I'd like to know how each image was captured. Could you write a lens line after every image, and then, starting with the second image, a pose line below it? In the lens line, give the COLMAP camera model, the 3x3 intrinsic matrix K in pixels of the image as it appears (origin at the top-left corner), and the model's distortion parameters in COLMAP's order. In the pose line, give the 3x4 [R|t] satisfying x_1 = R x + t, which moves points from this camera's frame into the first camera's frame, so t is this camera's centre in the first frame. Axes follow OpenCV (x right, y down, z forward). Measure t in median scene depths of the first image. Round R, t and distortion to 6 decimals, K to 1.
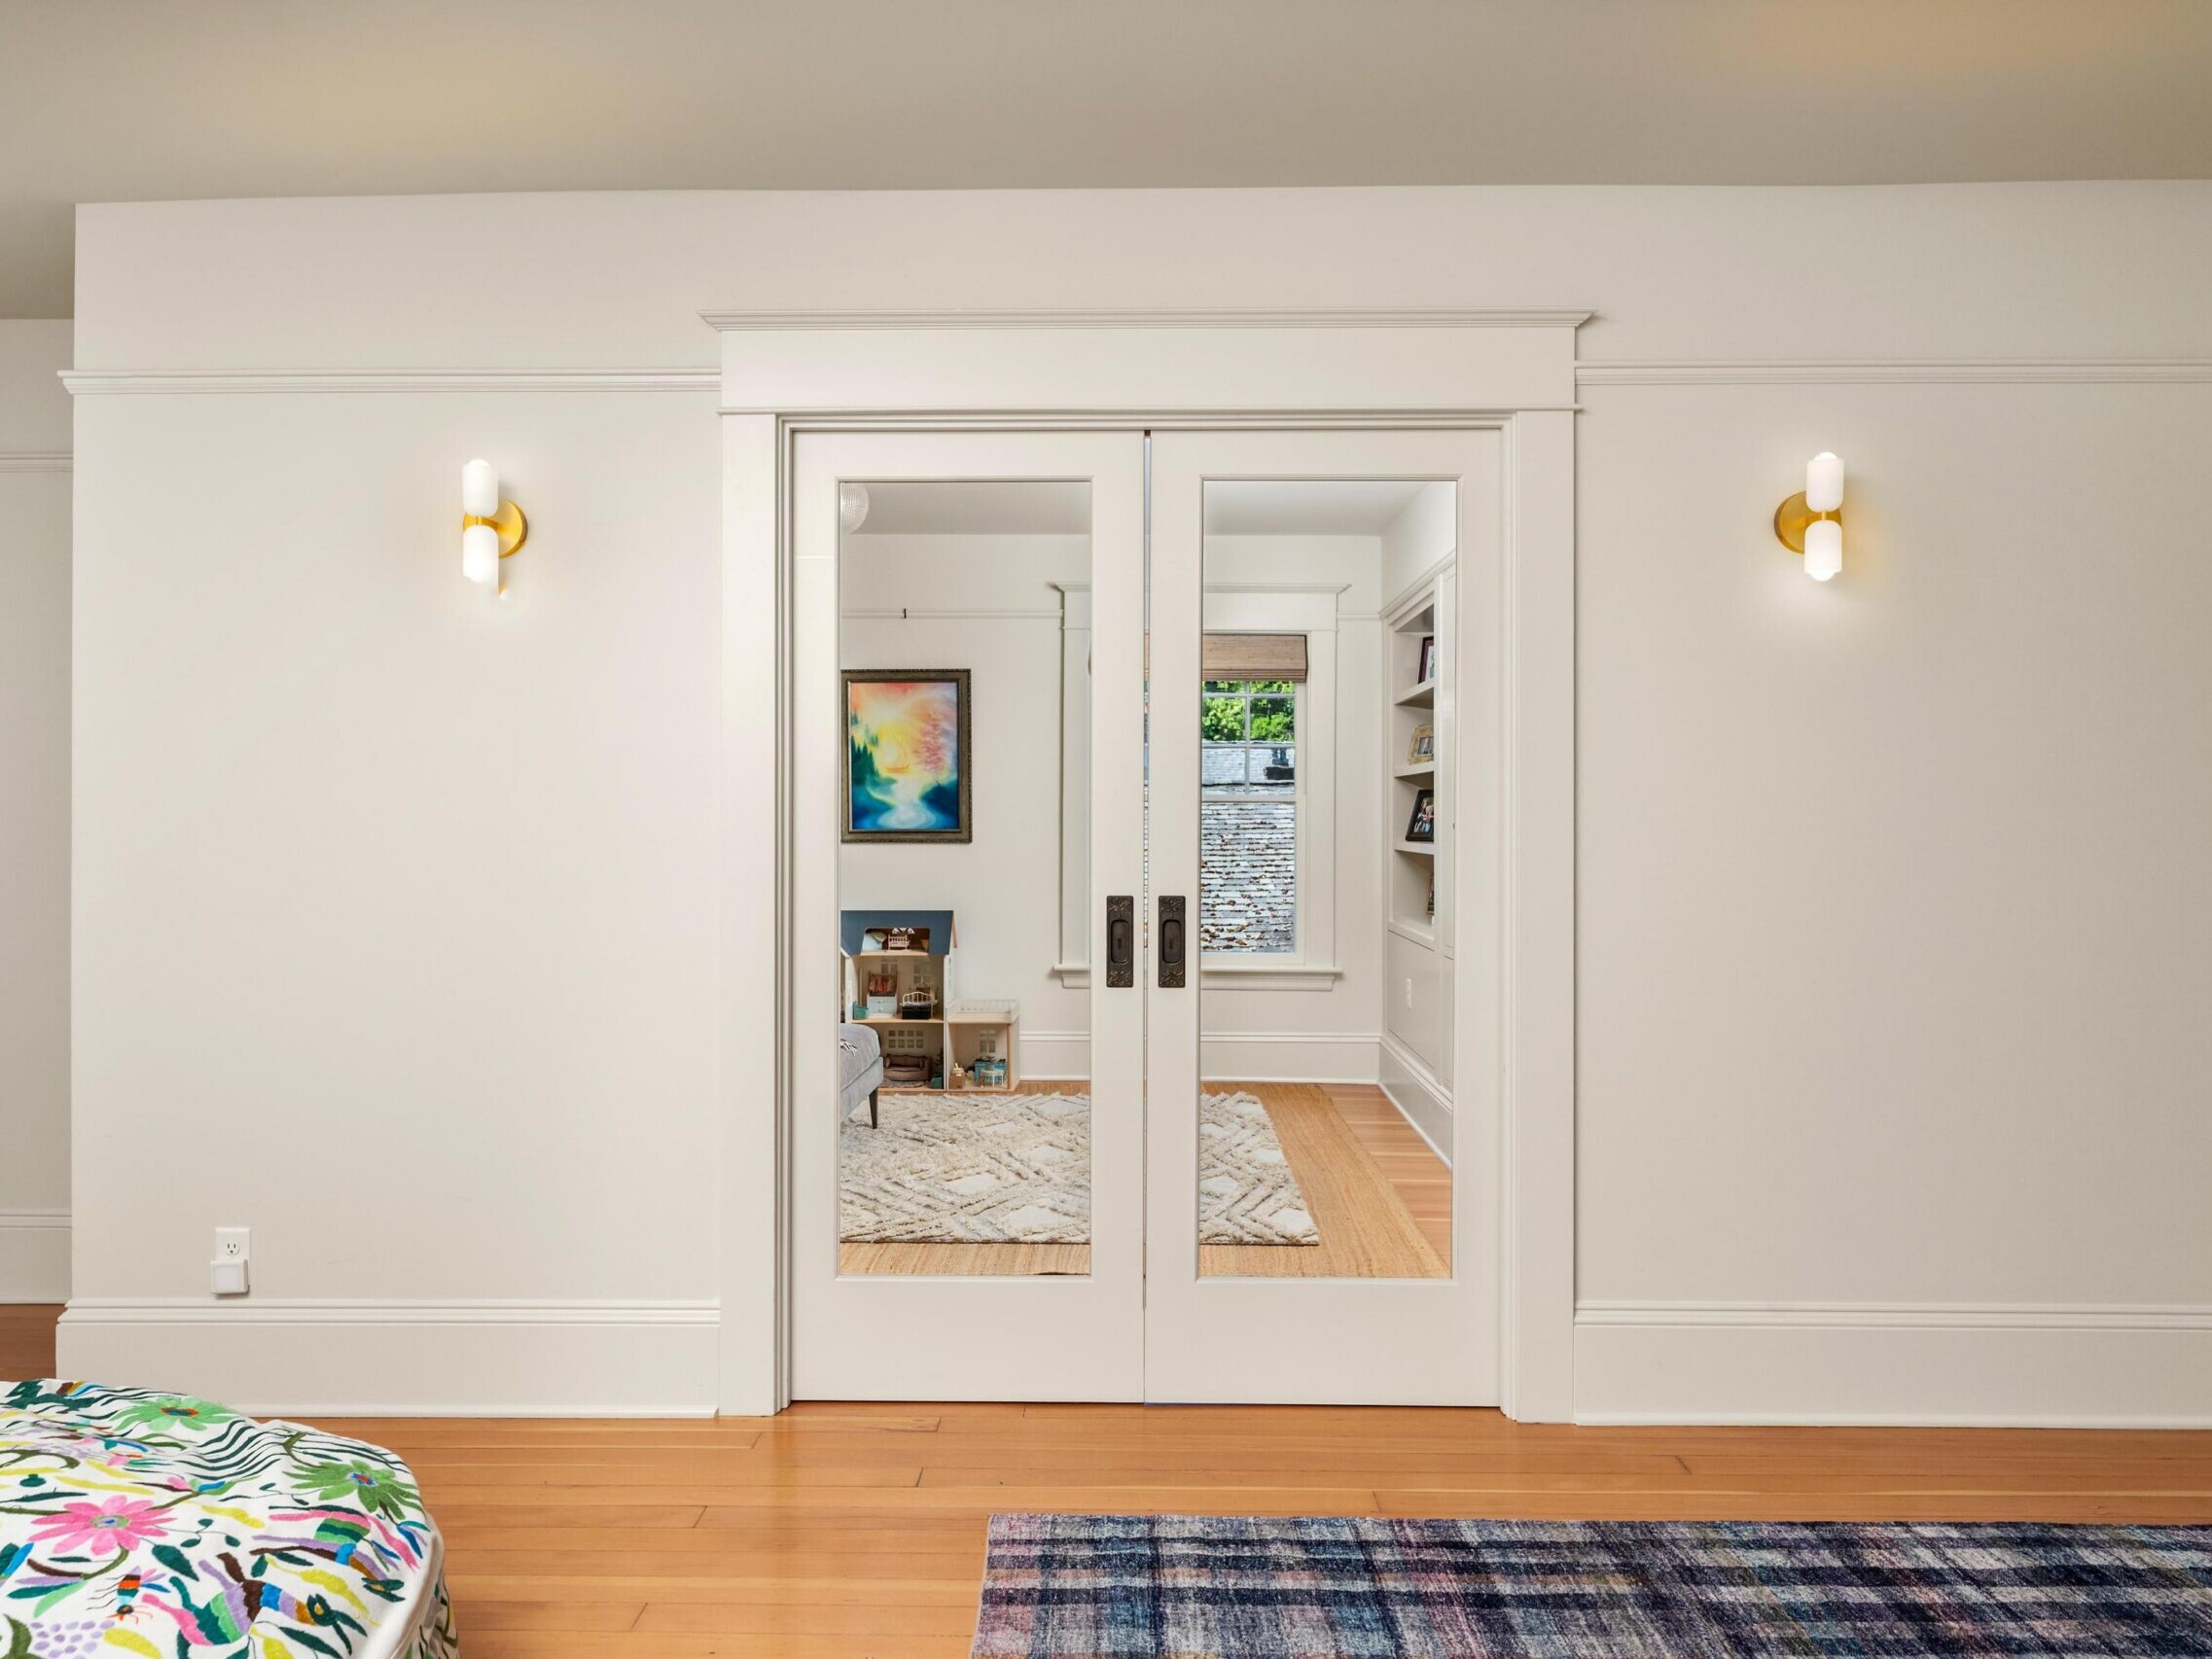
lens RADIAL K [[1480.6, 0, 1100.7], [0, 1480.6, 820.0], [0, 0, 1]] dist [-0.000475, -0.001223]
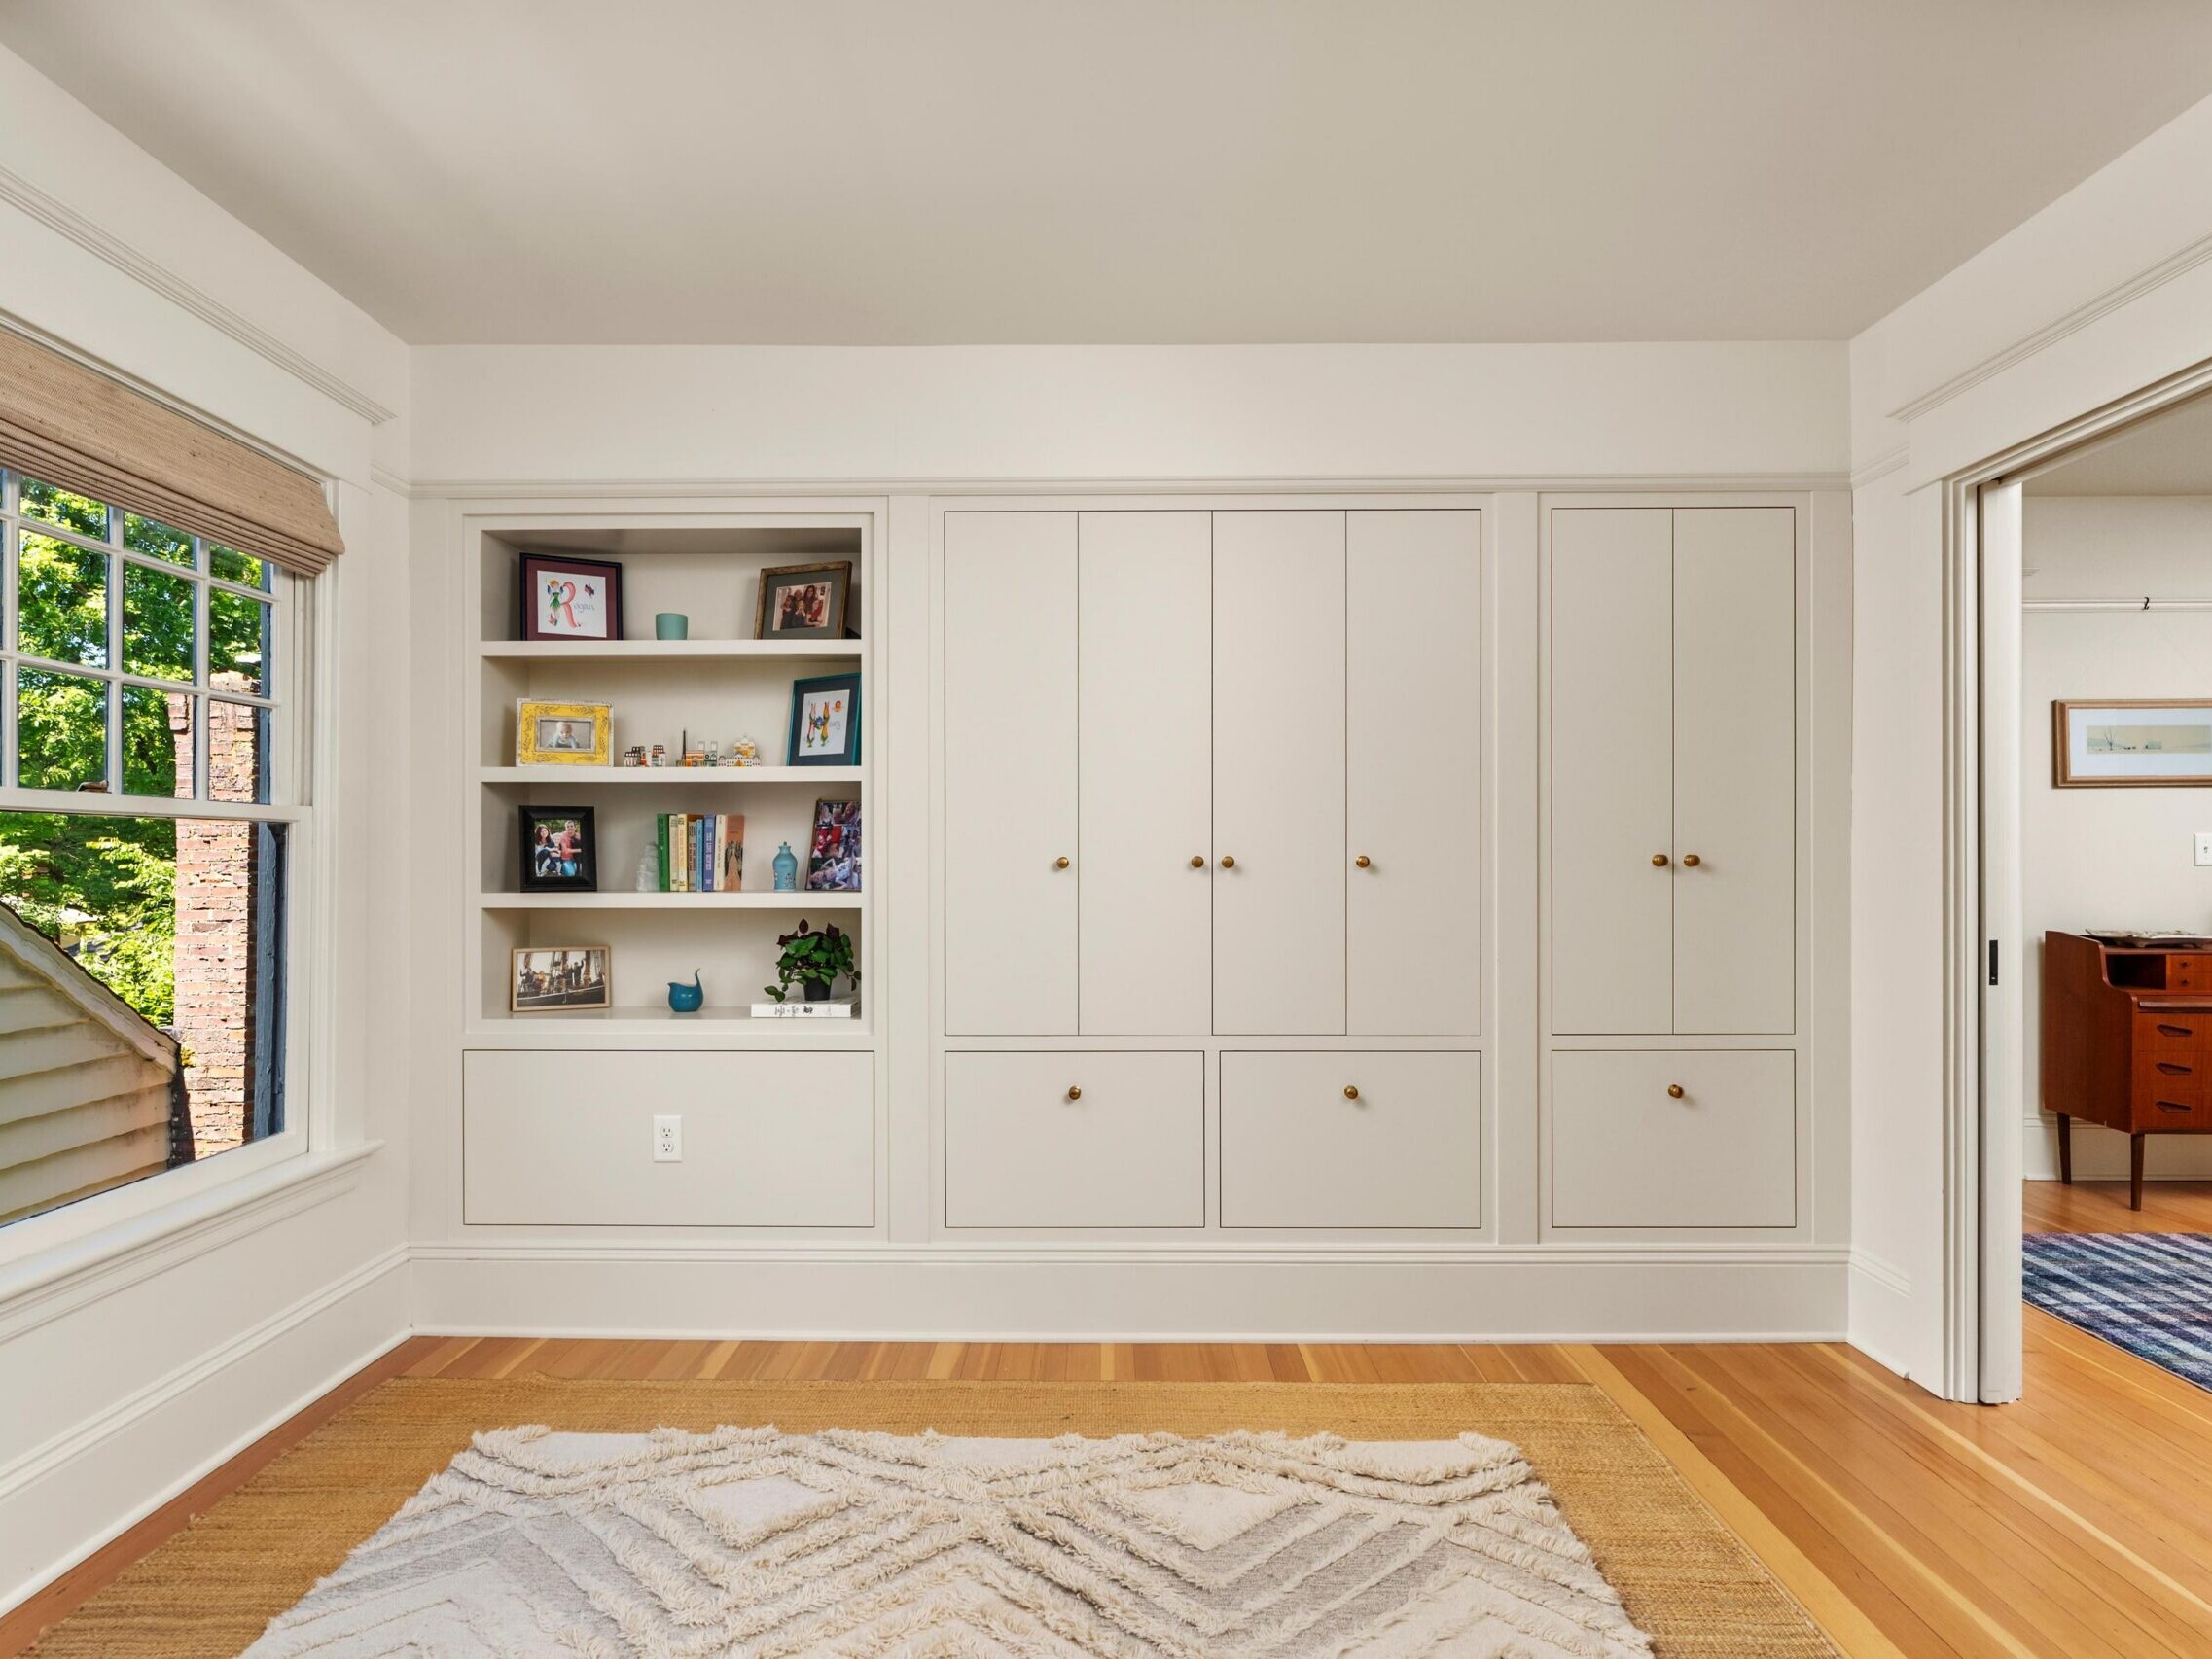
lens RADIAL K [[1256.8, 0, 1099.7], [0, 1256.8, 846.6], [0, 0, 1]] dist [0.001222, 0.001525]
pose [[-0.015145, 0.003279, 0.999880, -0.578603], [0.002188, 0.999992, -0.003246, -0.003209], [-0.999883, 0.002139, -0.015152, 1.518264]]
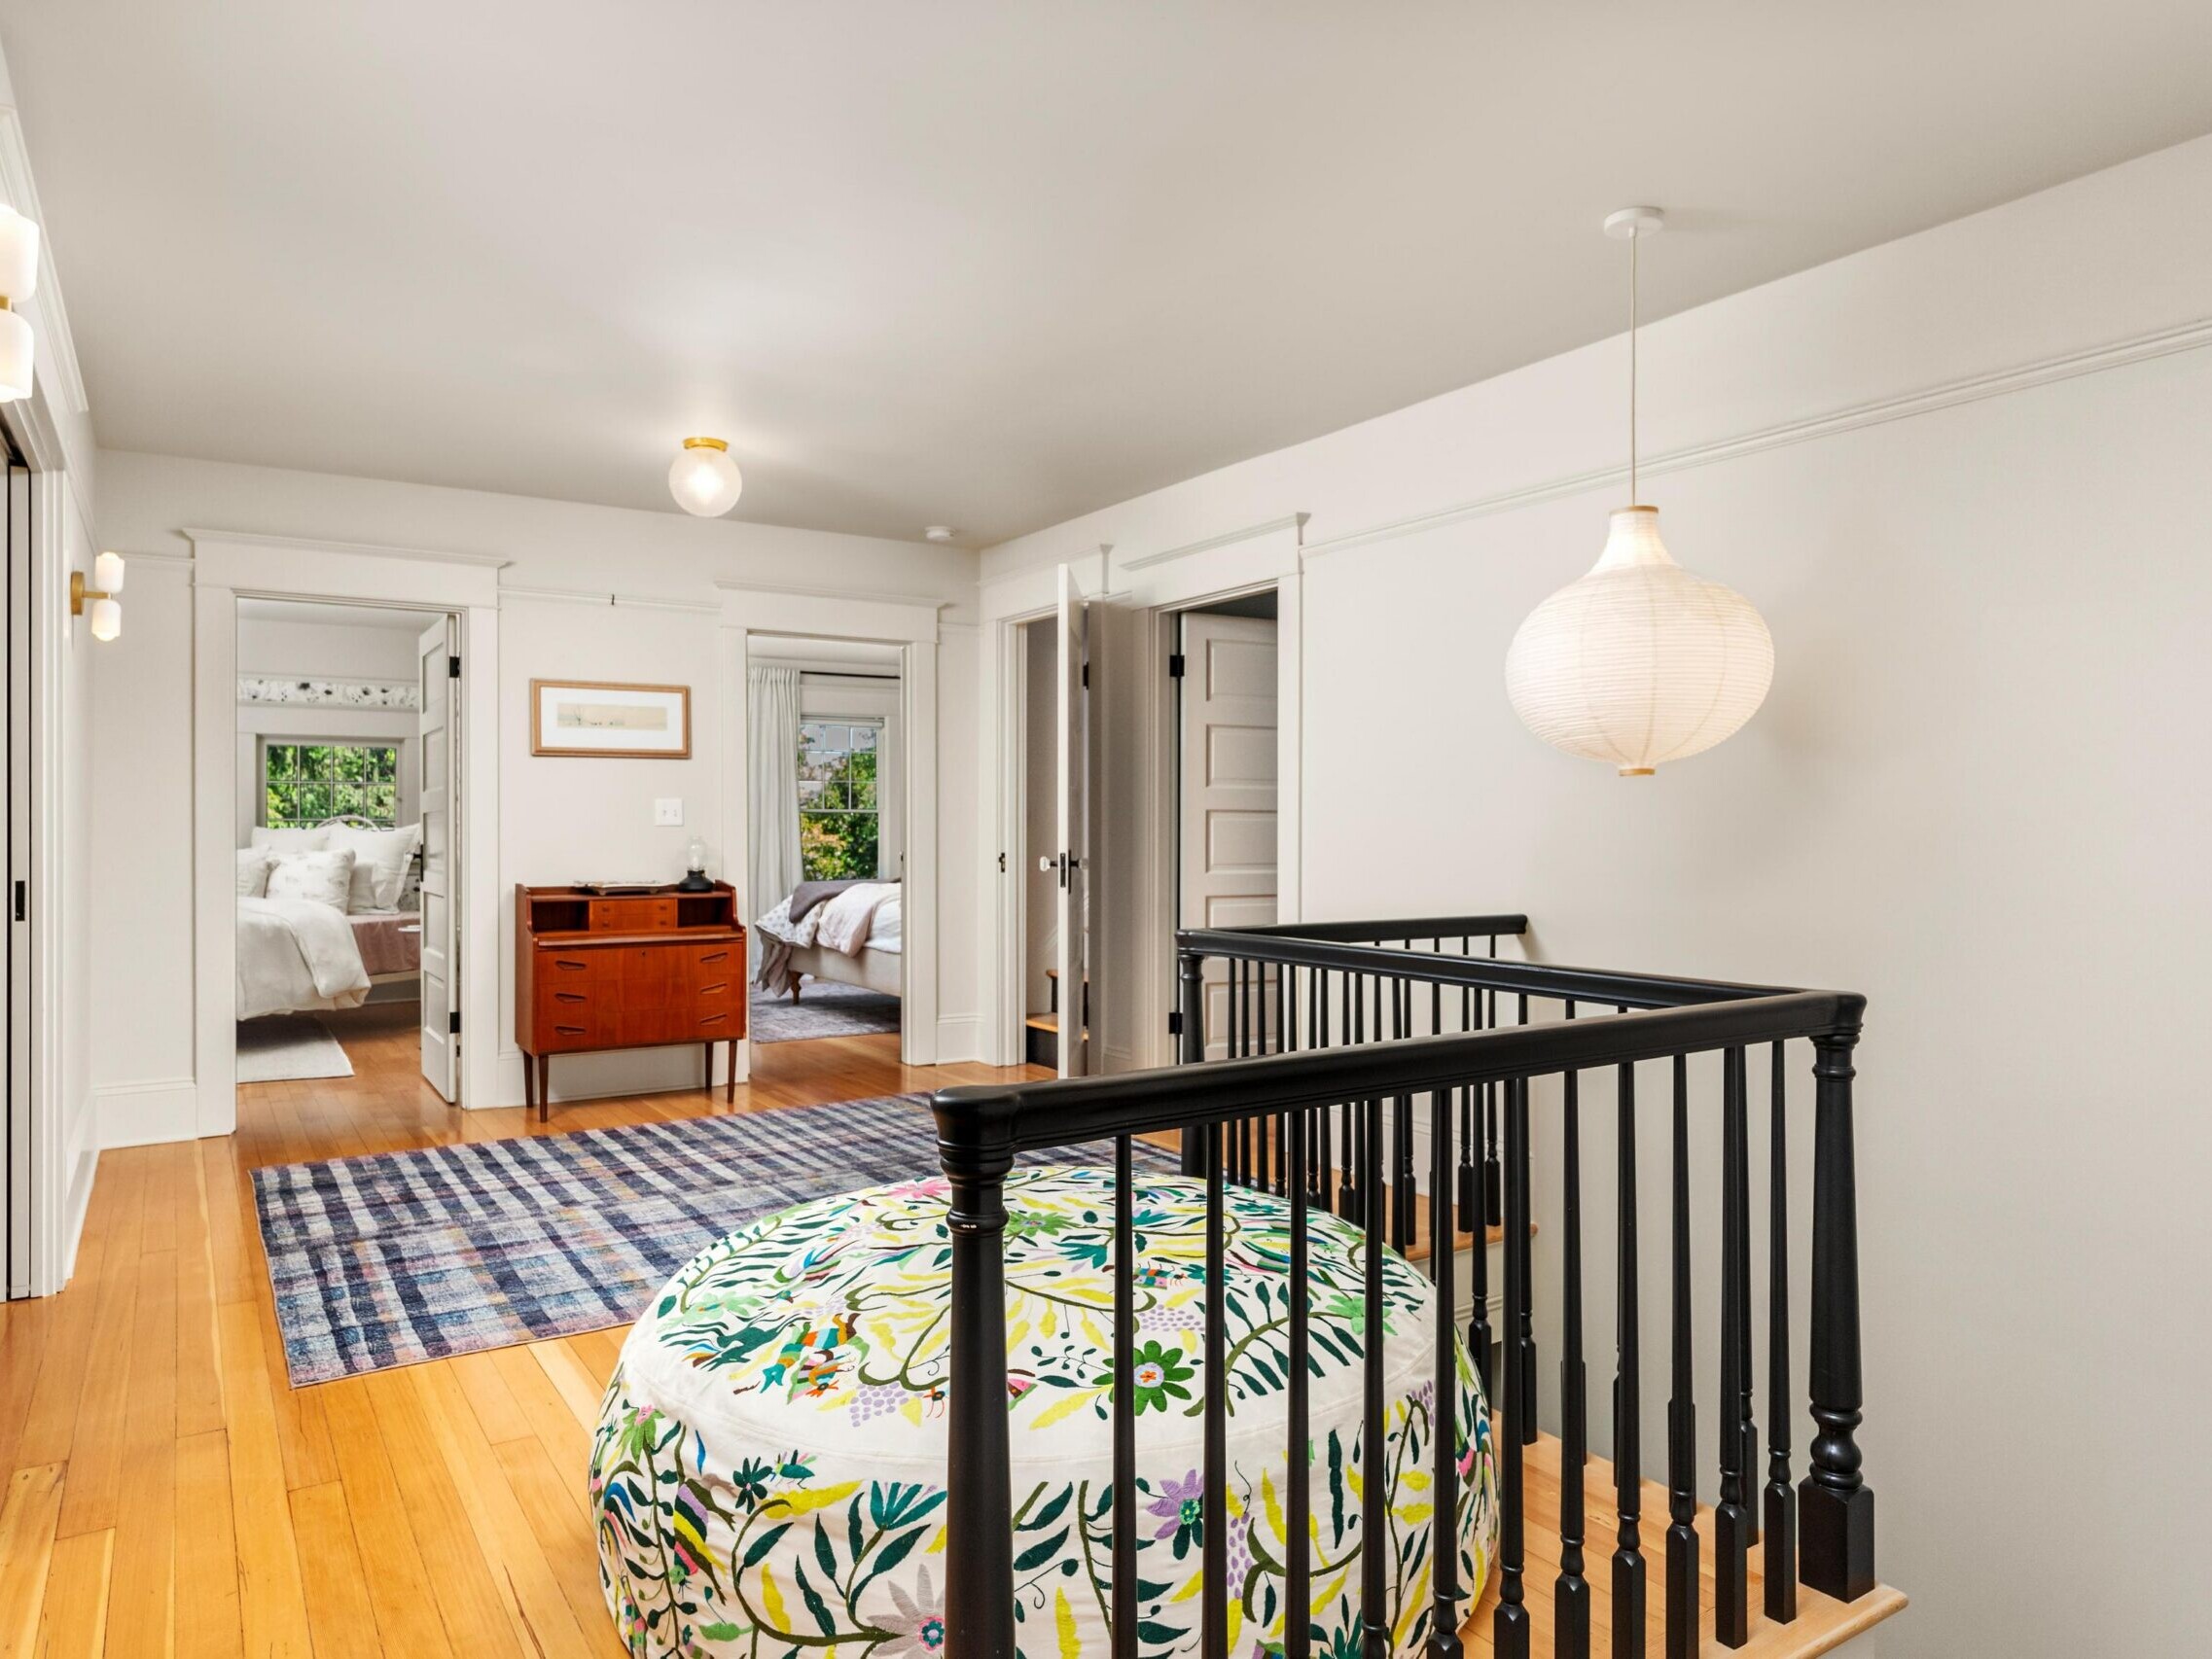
lens RADIAL K [[1394.3, 0, 1106.0], [0, 1394.3, 829.5], [0, 0, 1]] dist [-0.029060, -0.000039]
pose [[-0.567651, 0.000684, 0.823269, -1.026342], [0.001538, 0.999999, 0.000230, 0.021229], [-0.823268, 0.001397, -0.567651, 0.832611]]
